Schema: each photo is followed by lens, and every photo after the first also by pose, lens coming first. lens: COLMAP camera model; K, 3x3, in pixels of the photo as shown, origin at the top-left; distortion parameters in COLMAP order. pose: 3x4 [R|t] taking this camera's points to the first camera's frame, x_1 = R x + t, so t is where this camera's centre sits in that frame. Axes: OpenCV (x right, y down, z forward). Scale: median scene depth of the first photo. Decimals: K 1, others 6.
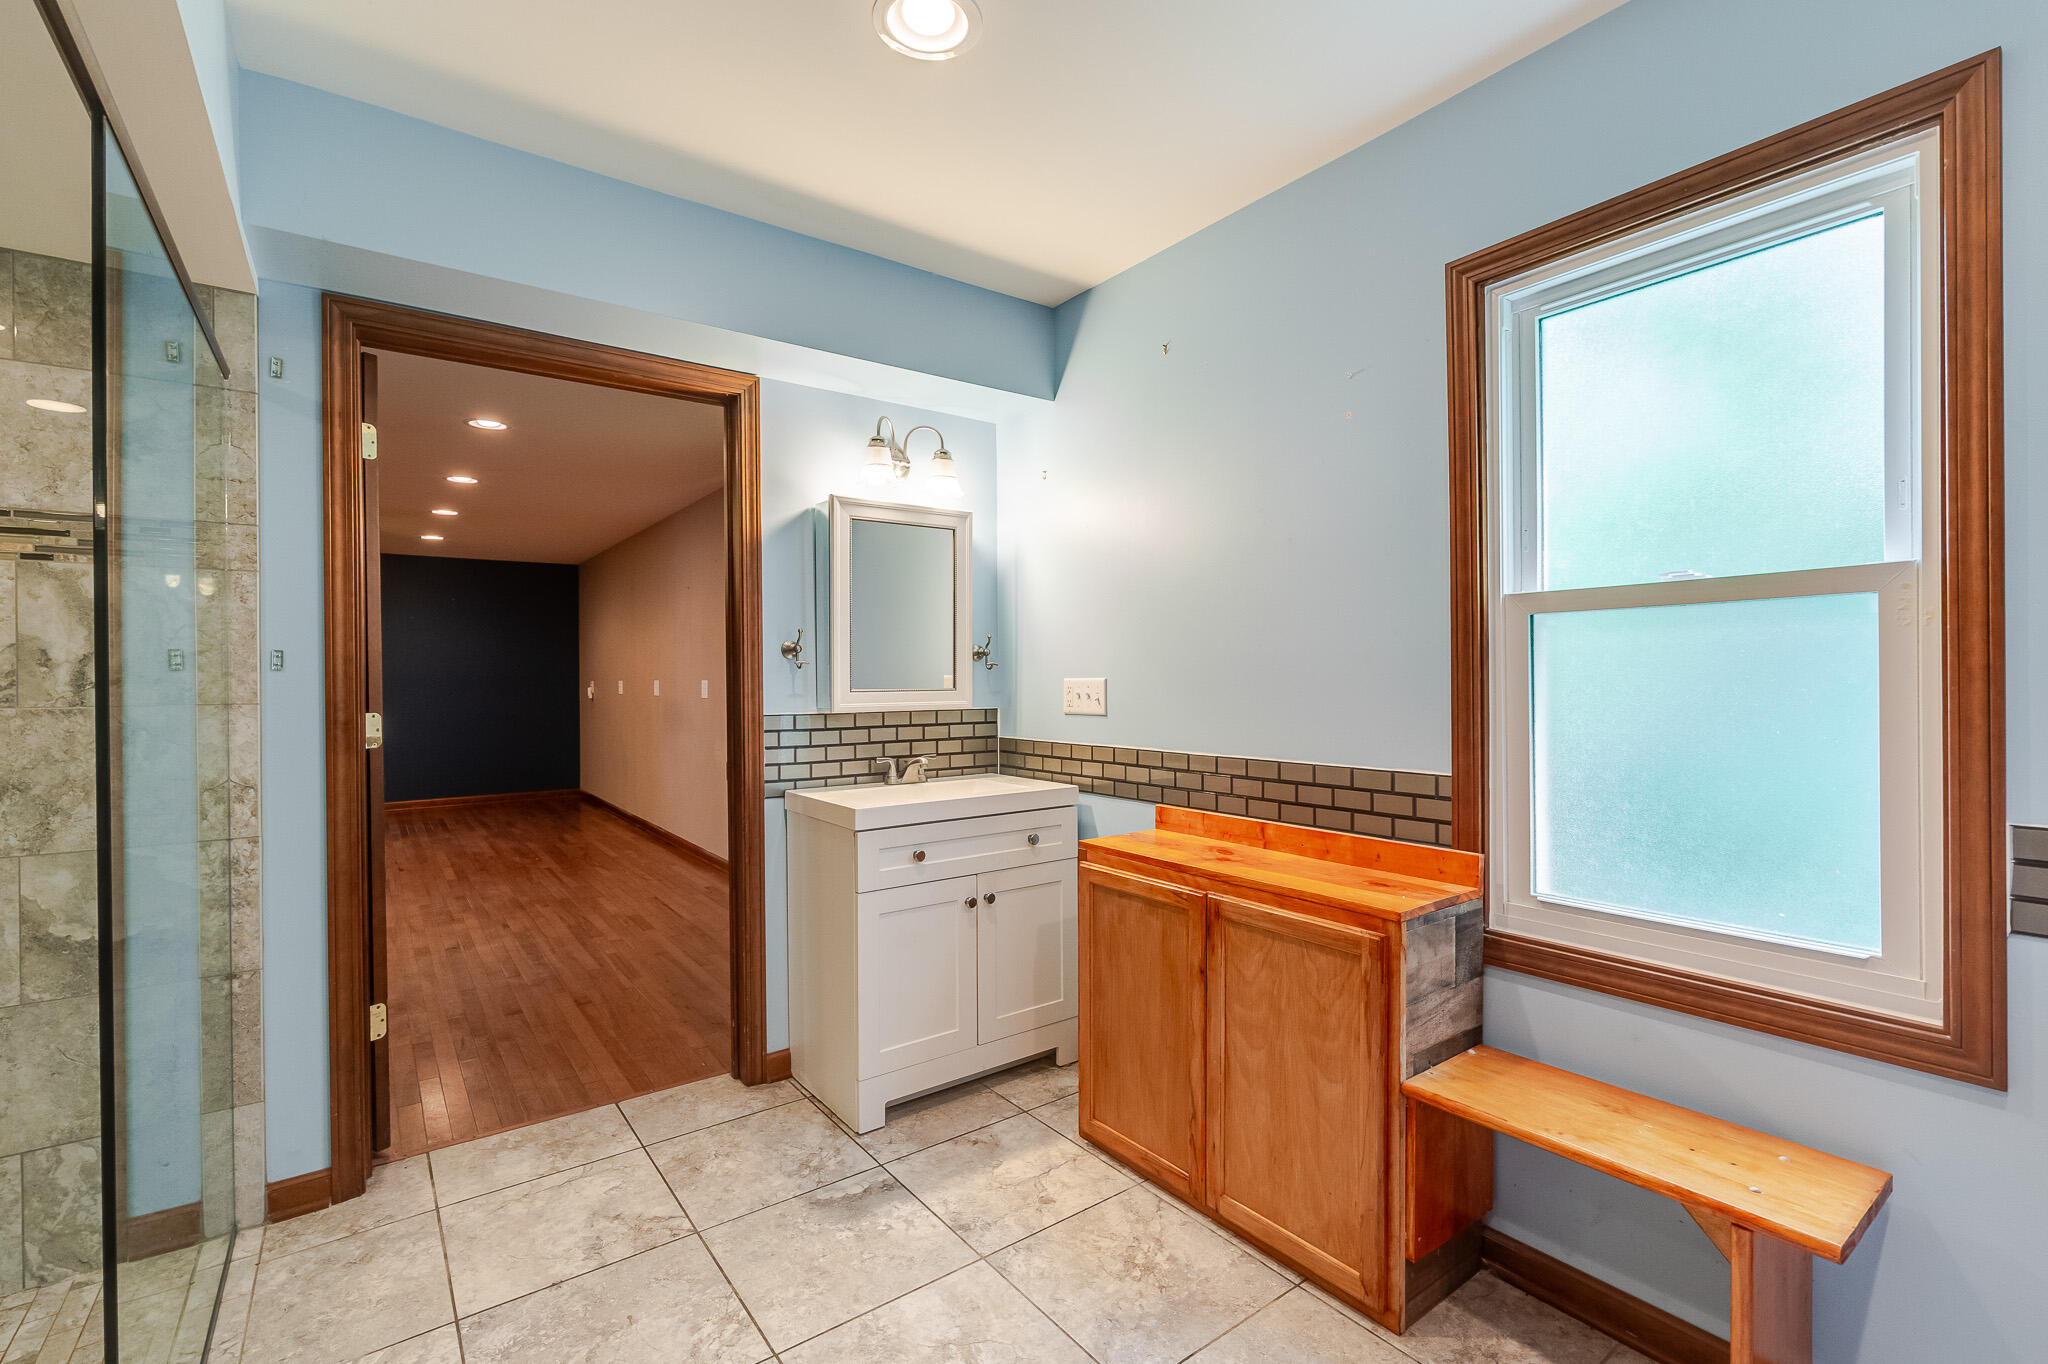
lens RADIAL K [[908.6, 0, 1019.6], [0, 908.6, 686.0], [0, 0, 1]] dist [0.000451, 0.000437]
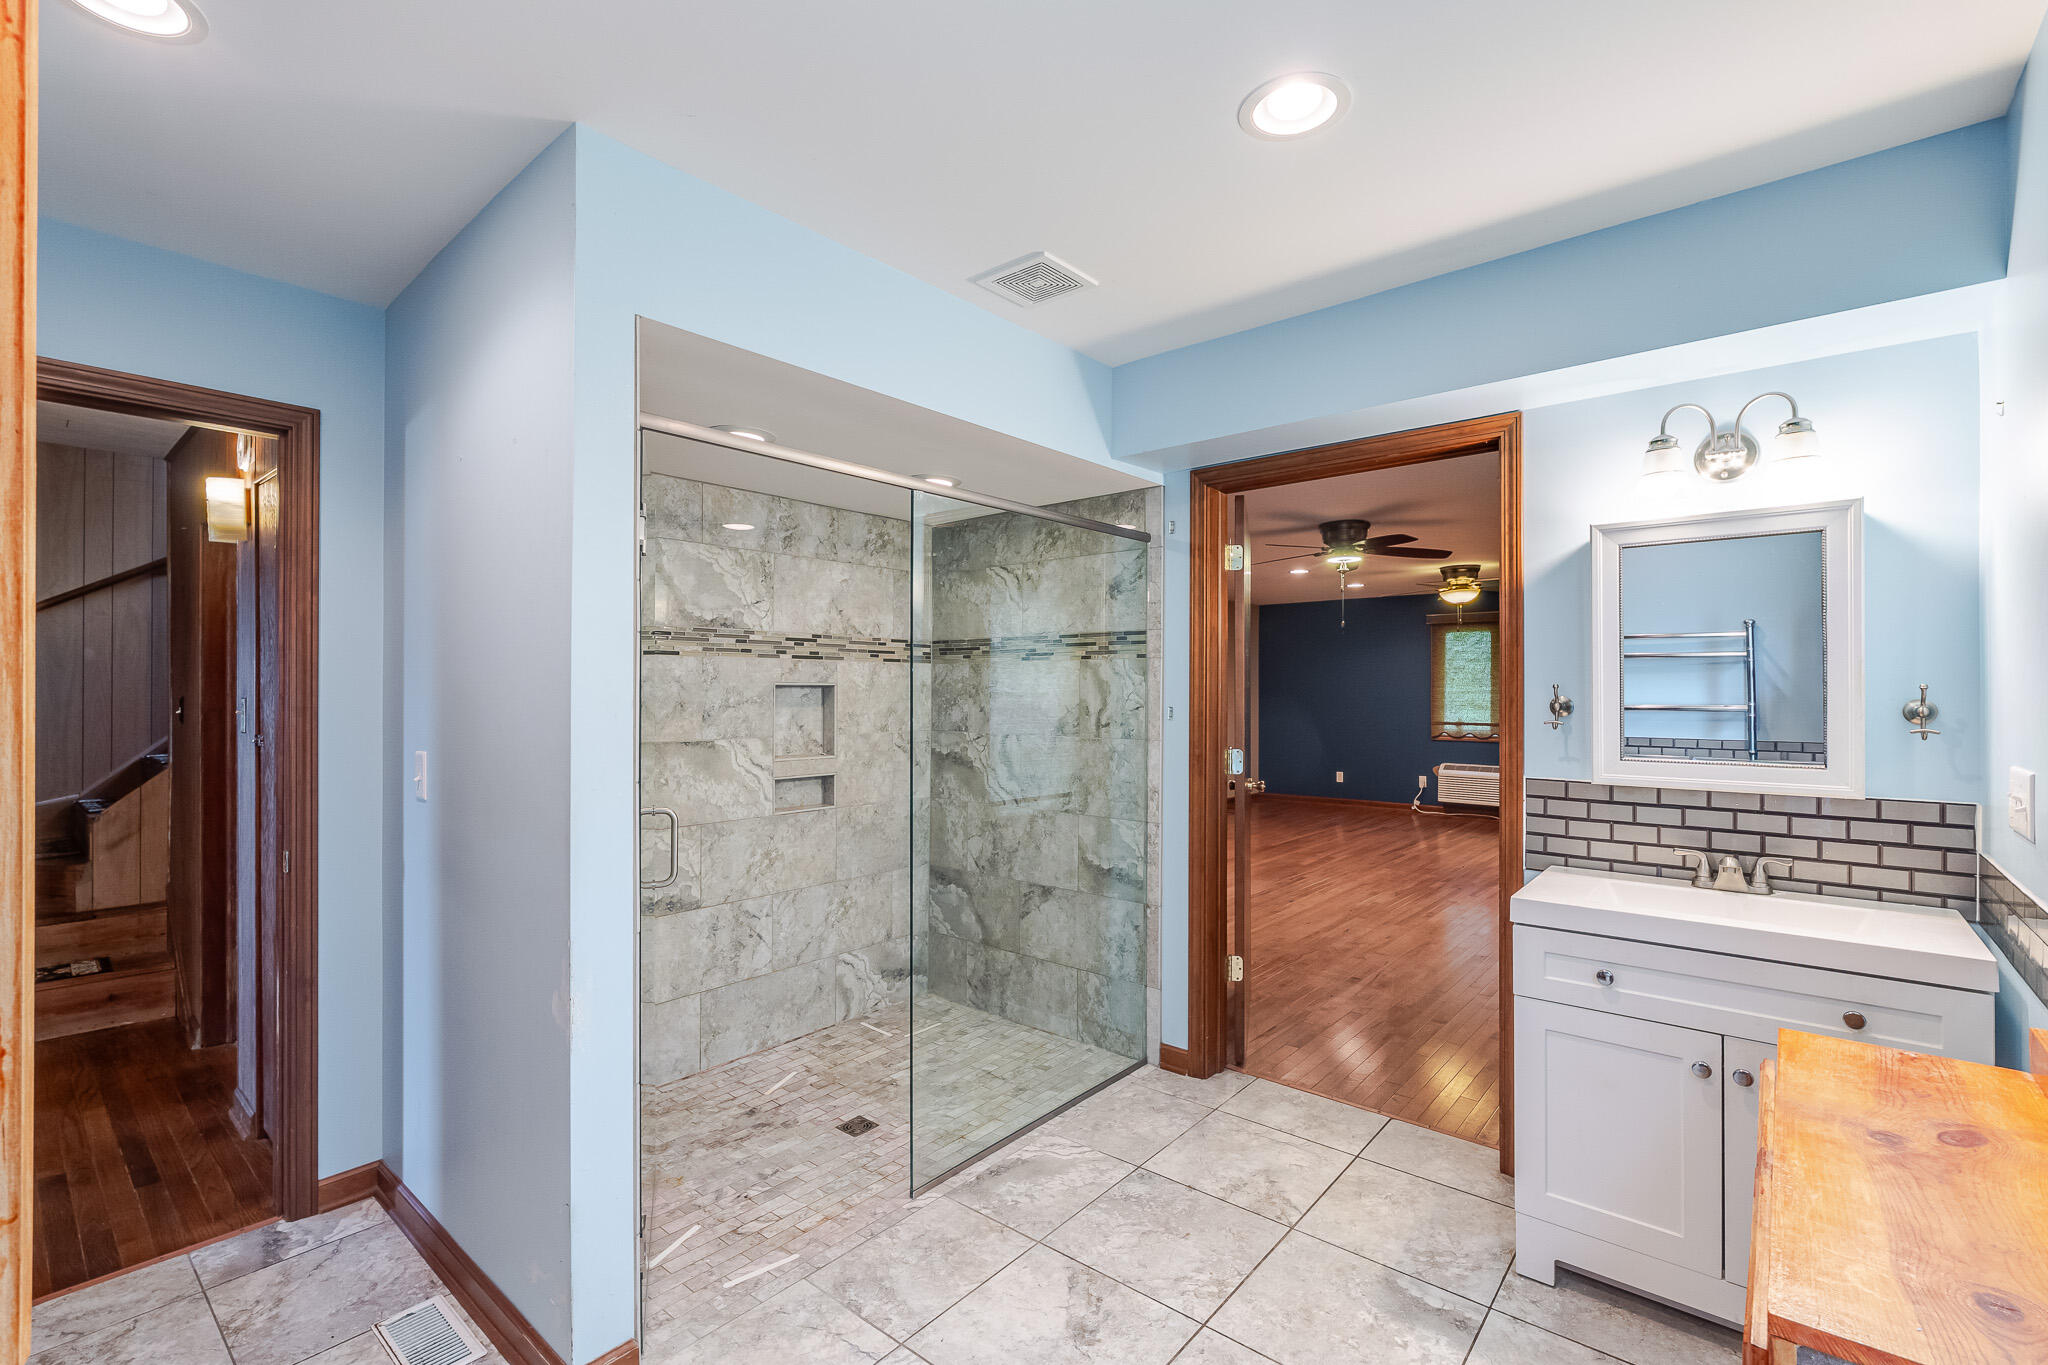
lens RADIAL K [[908.6, 0, 1019.6], [0, 908.6, 686.5], [0, 0, 1]] dist [0.000451, 0.000437]
pose [[0.224227, 0.003981, -0.974529, 0.632117], [-0.011026, 0.999938, 0.001548, -0.071087], [0.974475, 0.010398, 0.224257, 0.377753]]
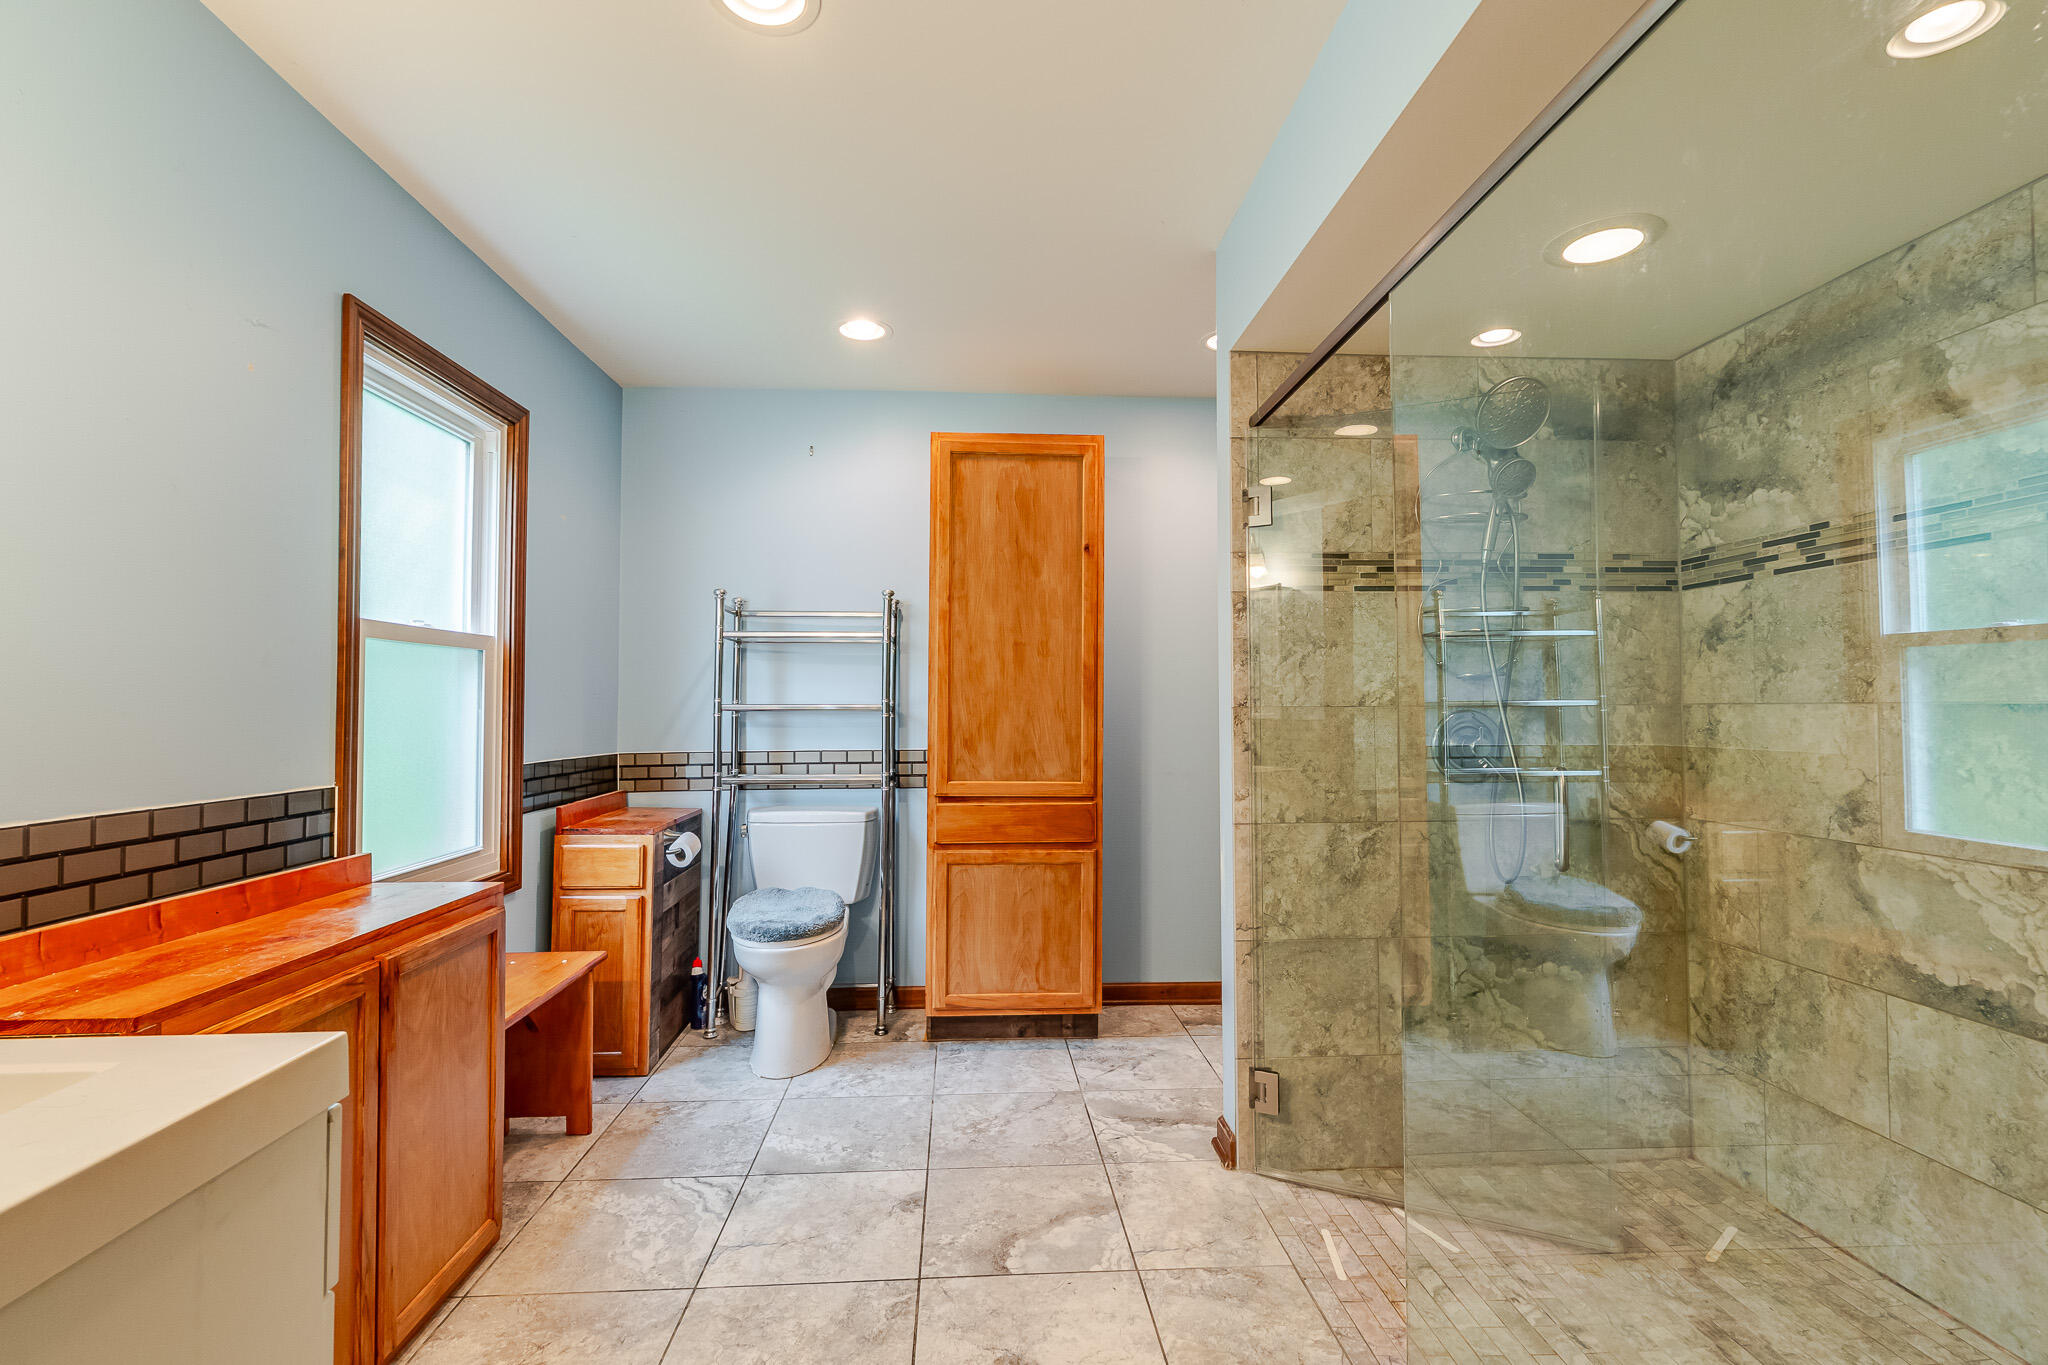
lens RADIAL K [[912.3, 0, 995.8], [0, 912.3, 683.3], [0, 0, 1]] dist [0.000623, 0.000114]
pose [[-0.822713, 0.023269, 0.567981, -0.649721], [0.013189, 0.999674, -0.021851, 0.014165], [-0.568304, -0.010487, -0.822752, 1.283777]]
